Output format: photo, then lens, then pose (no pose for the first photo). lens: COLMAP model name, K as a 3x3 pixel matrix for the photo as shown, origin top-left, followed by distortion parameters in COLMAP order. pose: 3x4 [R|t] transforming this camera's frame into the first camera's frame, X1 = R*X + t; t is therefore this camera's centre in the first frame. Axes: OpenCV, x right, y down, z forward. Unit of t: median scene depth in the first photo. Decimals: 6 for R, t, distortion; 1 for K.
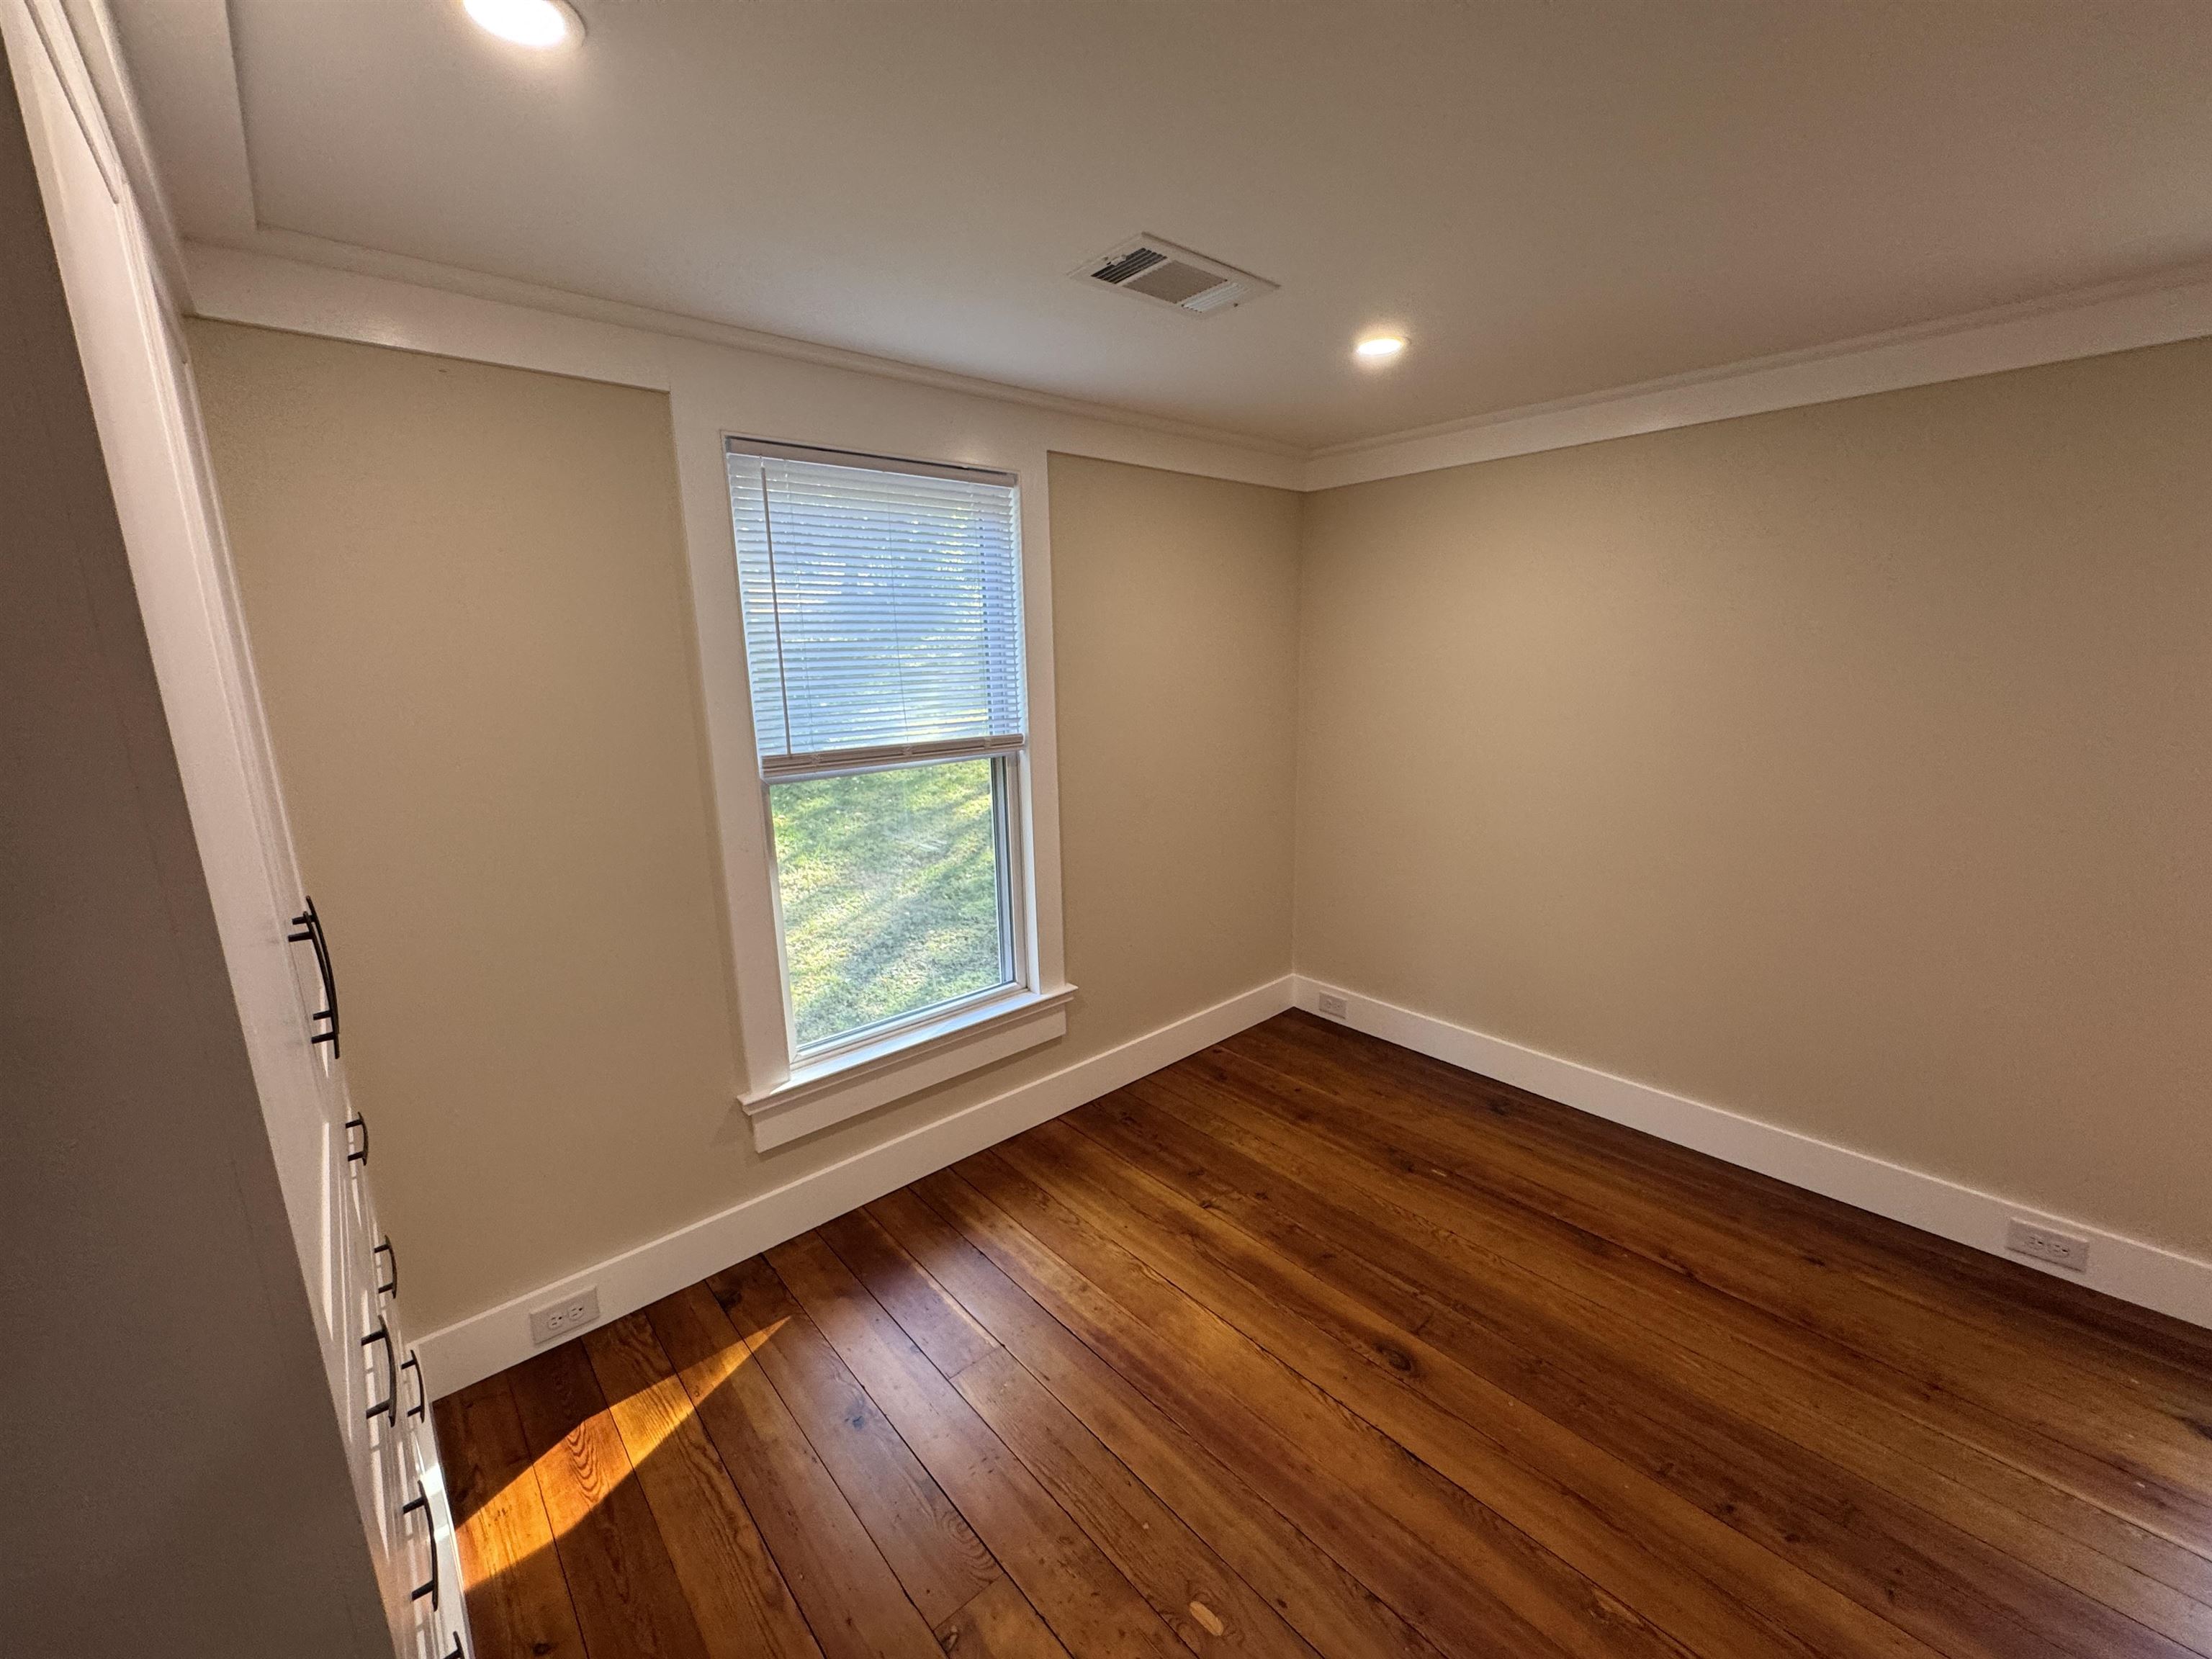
lens RADIAL K [[881.1, 0, 1106.0], [0, 881.1, 829.5], [0, 0, 1]] dist [-0.003627, 0.000010]
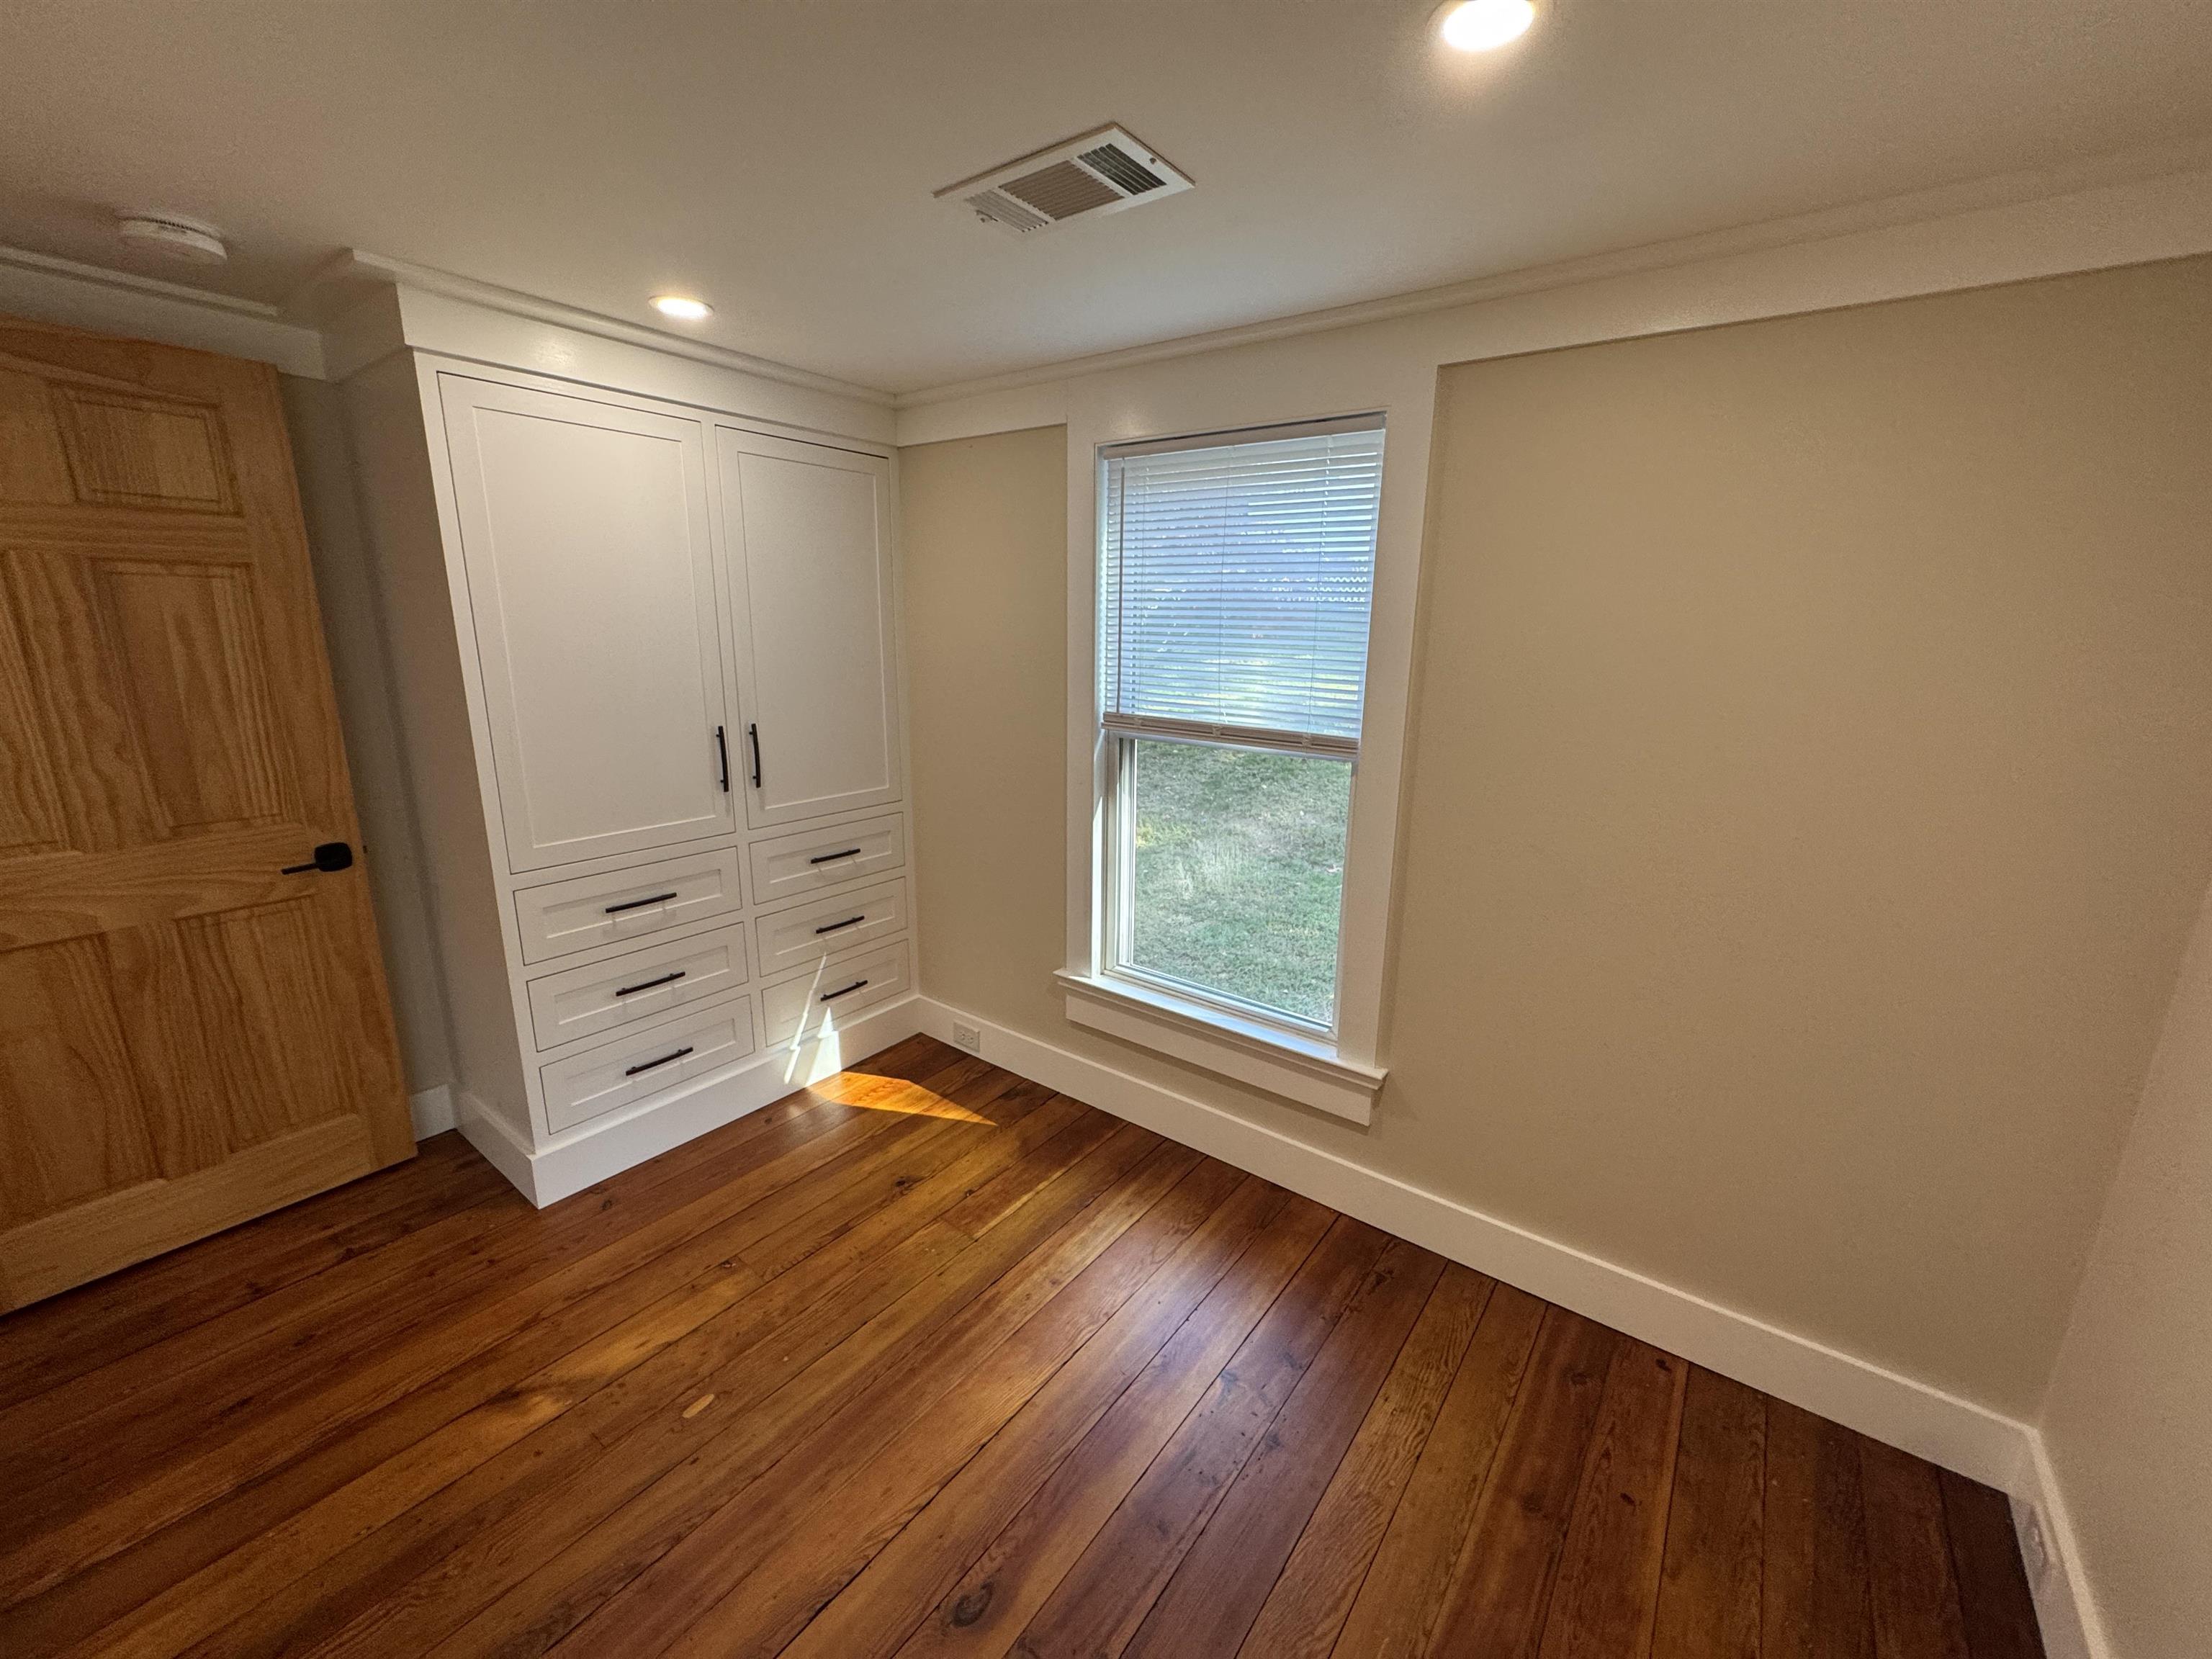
lens RADIAL K [[881.2, 0, 1106.0], [0, 881.2, 829.5], [0, 0, 1]] dist [0.000071, 0.000039]
pose [[0.197767, 0.249920, -0.947855, 0.792554], [-0.223039, 0.953063, 0.204756, -0.174835], [0.954537, 0.170915, 0.244226, 0.725212]]
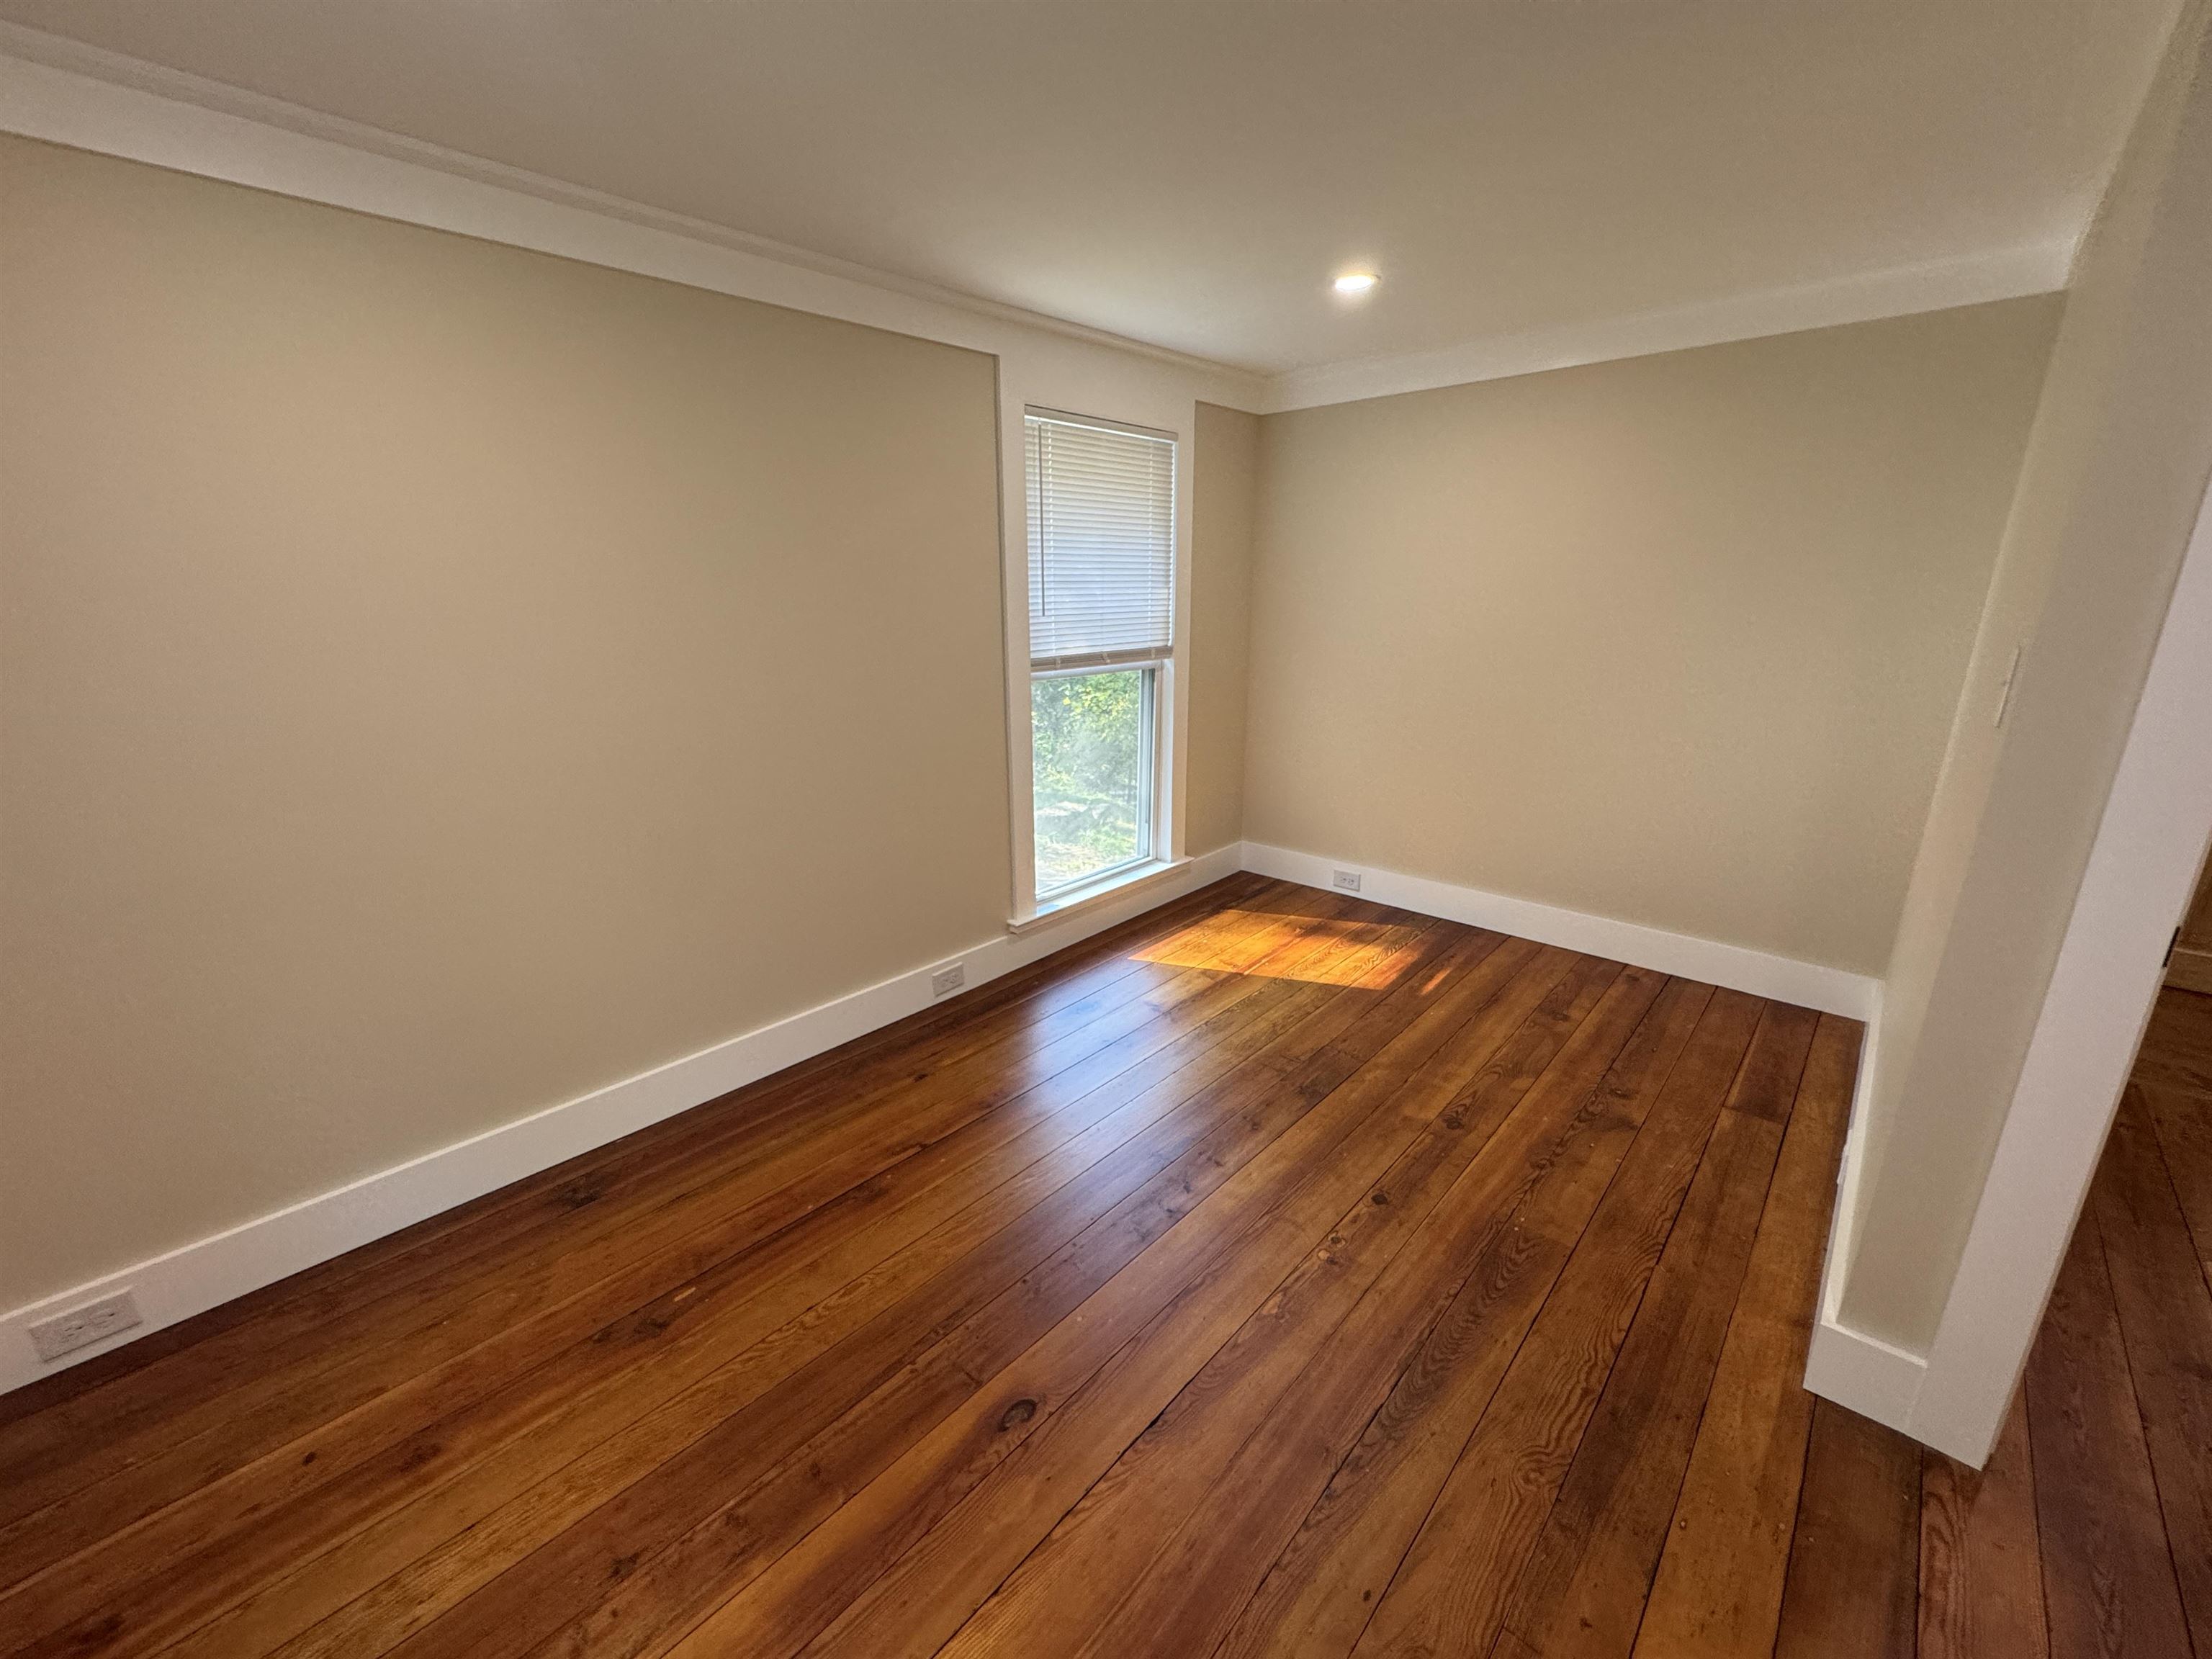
lens RADIAL K [[881.1, 0, 1106.0], [0, 881.1, 829.5], [0, 0, 1]] dist [-0.003627, 0.000010]
pose [[-0.101451, -0.250874, 0.962689, -0.287534], [0.208884, 0.940739, 0.267167, -0.092188], [-0.972664, 0.228194, -0.043035, 0.742473]]
